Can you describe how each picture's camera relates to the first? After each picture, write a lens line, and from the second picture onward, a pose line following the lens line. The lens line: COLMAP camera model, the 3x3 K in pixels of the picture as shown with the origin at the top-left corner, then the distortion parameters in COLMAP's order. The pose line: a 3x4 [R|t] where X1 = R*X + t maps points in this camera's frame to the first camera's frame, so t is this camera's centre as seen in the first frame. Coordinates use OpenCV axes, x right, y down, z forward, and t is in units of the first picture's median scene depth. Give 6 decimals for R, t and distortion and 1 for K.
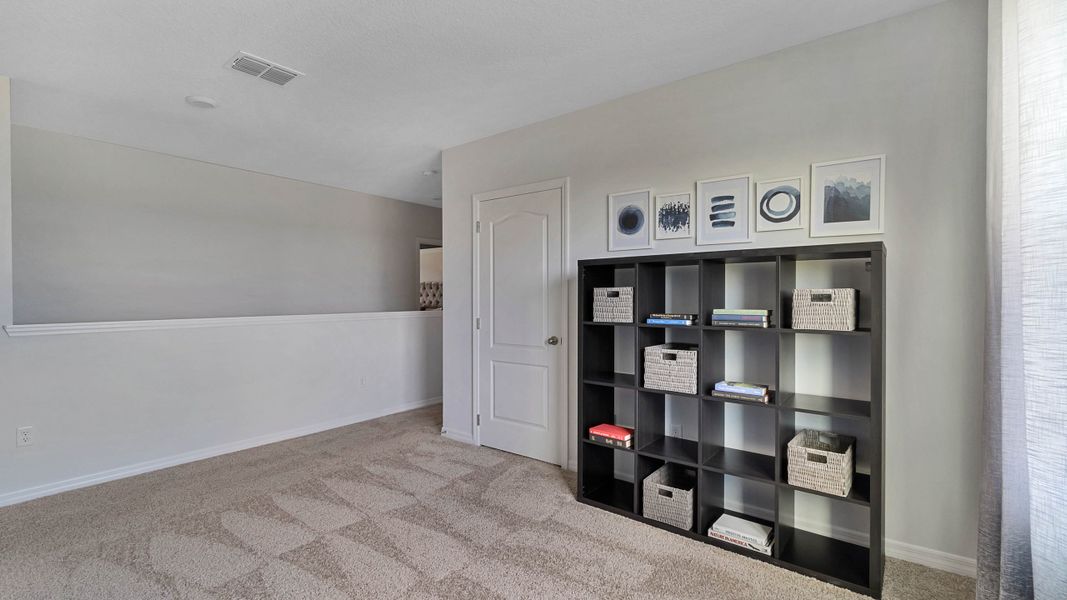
lens RADIAL K [[466.0, 0, 529.8], [0, 466.0, 299.1], [0, 0, 1]] dist [-0.003899, -0.000601]
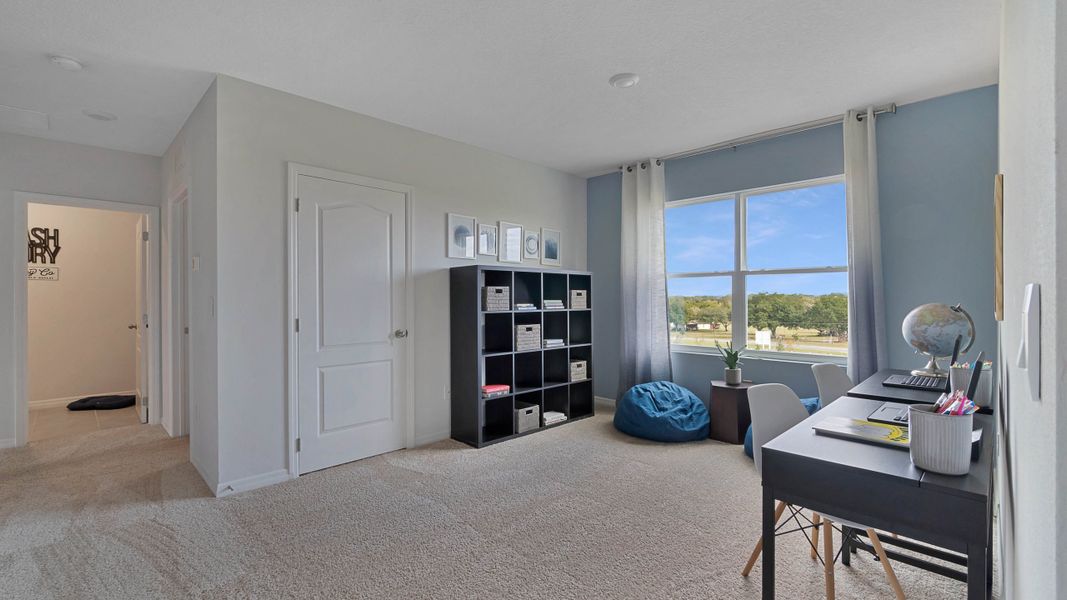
lens RADIAL K [[466.0, 0, 530.6], [0, 466.0, 299.3], [0, 0, 1]] dist [-0.003899, -0.000601]
pose [[0.117237, 0.002649, 0.993100, -1.203212], [0.006499, 0.999973, -0.003435, 0.019270], [-0.993083, 0.006857, 0.117216, 0.707963]]
